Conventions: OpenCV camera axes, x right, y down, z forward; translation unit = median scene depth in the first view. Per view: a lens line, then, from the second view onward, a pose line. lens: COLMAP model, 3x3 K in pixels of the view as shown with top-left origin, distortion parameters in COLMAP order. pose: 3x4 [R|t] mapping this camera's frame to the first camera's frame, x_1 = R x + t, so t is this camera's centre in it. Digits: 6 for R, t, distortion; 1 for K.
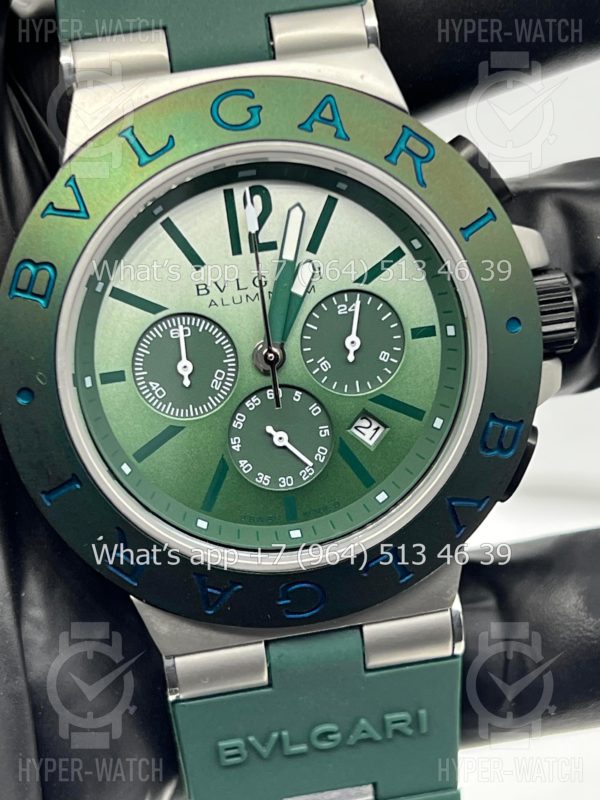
lens RADIAL K [[1868.6, 0, 298.8], [0, 1868.6, 396.9], [0, 0, 1]] dist [0.163662, 0.000000]
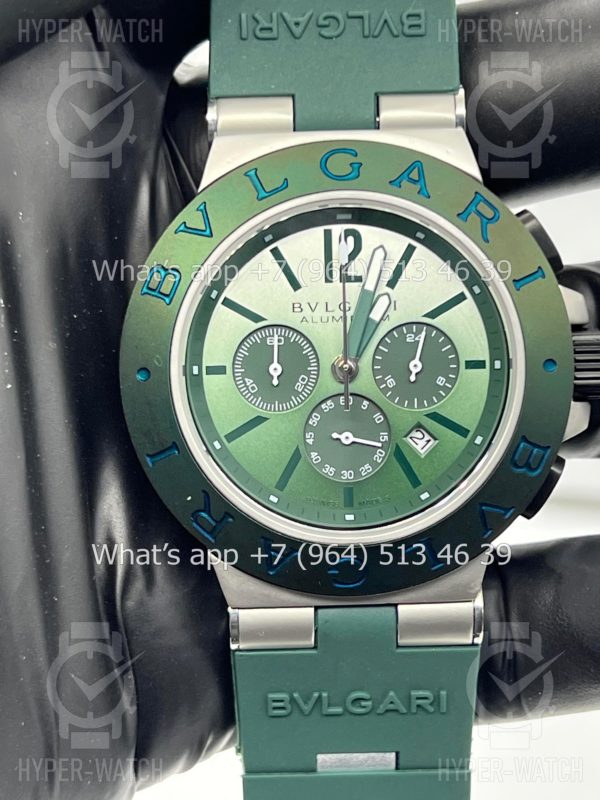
lens RADIAL K [[1868.6, 0, 301.4], [0, 1868.6, 405.5], [0, 0, 1]] dist [0.163662, 0.000000]
pose [[0.989403, 0.114424, -0.089376, 0.067200], [-0.122294, 0.988568, -0.088190, 0.112493], [0.078263, 0.098186, 0.992086, -0.203435]]
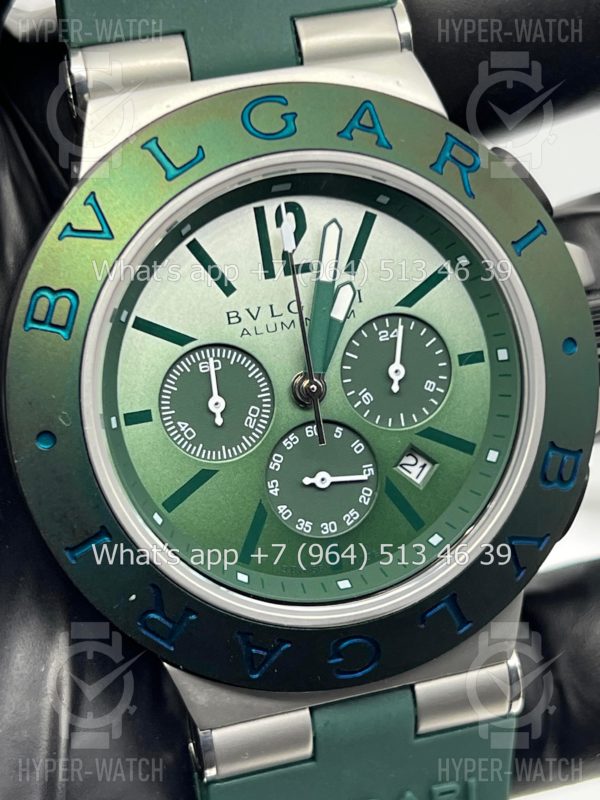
lens RADIAL K [[1868.6, 0, 300.7], [0, 1868.6, 401.6], [0, 0, 1]] dist [0.163662, 0.000000]
pose [[0.992221, -0.034929, 0.119492, -0.128186], [0.042626, 0.997136, -0.062476, 0.041003], [-0.116968, 0.067084, 0.990867, 0.101048]]
